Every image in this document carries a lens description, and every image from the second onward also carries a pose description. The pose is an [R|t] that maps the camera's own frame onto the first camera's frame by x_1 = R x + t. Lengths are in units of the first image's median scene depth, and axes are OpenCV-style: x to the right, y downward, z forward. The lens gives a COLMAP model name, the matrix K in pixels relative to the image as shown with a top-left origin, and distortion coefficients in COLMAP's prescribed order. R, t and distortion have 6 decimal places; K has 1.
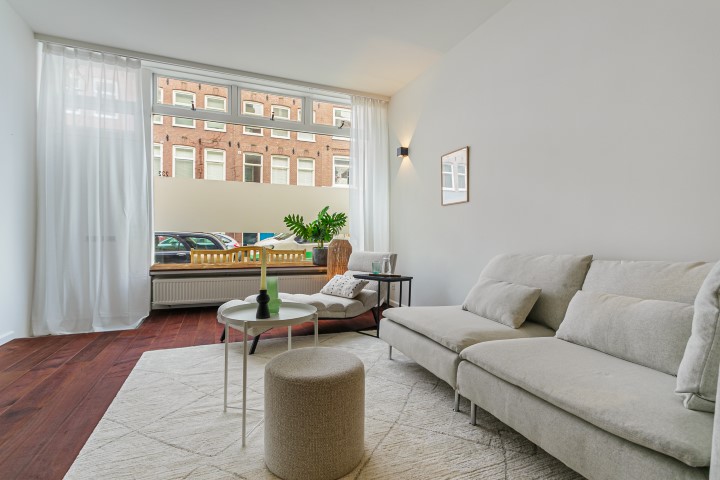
lens RADIAL K [[345.7, 0, 360.0], [0, 345.7, 240.0], [0, 0, 1]] dist [-0.000132, 0.000641]
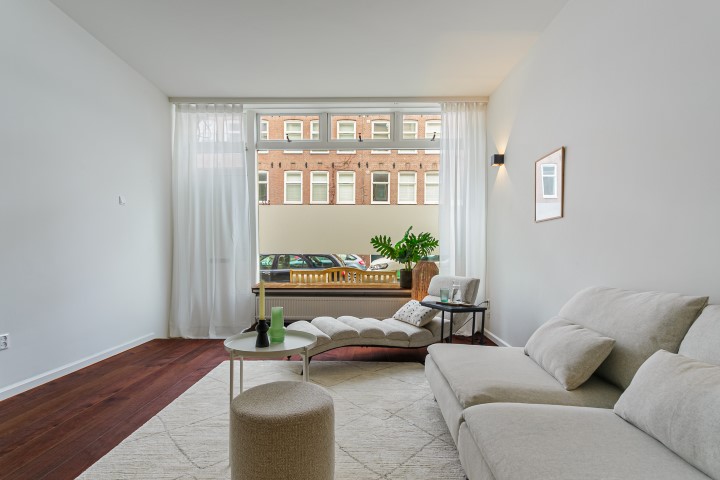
lens RADIAL K [[352.5, 0, 357.7], [0, 352.5, 265.0], [0, 0, 1]] dist [0.000724, 0.000466]
pose [[0.922060, 0.008784, -0.386948, 0.160758], [0.001508, 0.999653, 0.026286, -0.019273], [0.387045, -0.024821, 0.921727, 0.057352]]
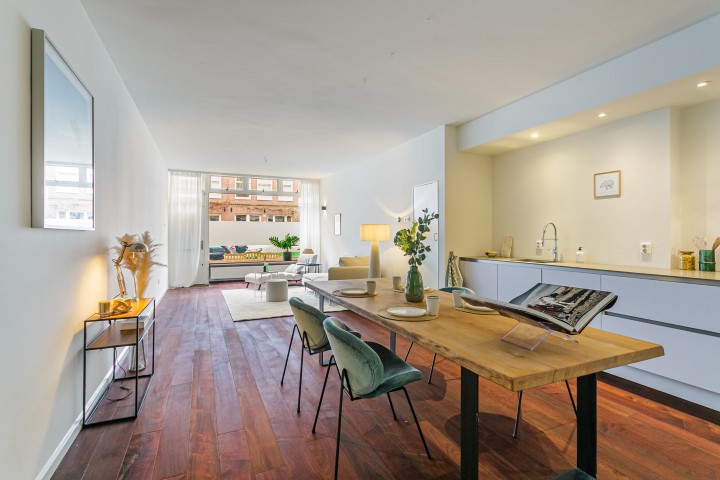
lens RADIAL K [[346.7, 0, 359.8], [0, 346.7, 229.5], [0, 0, 1]] dist [-0.000174, -0.000517]
pose [[0.998742, -0.011197, 0.048874, 0.272741], [0.011895, 0.999831, -0.014028, -0.094914], [-0.048709, 0.014591, 0.998706, -1.349254]]
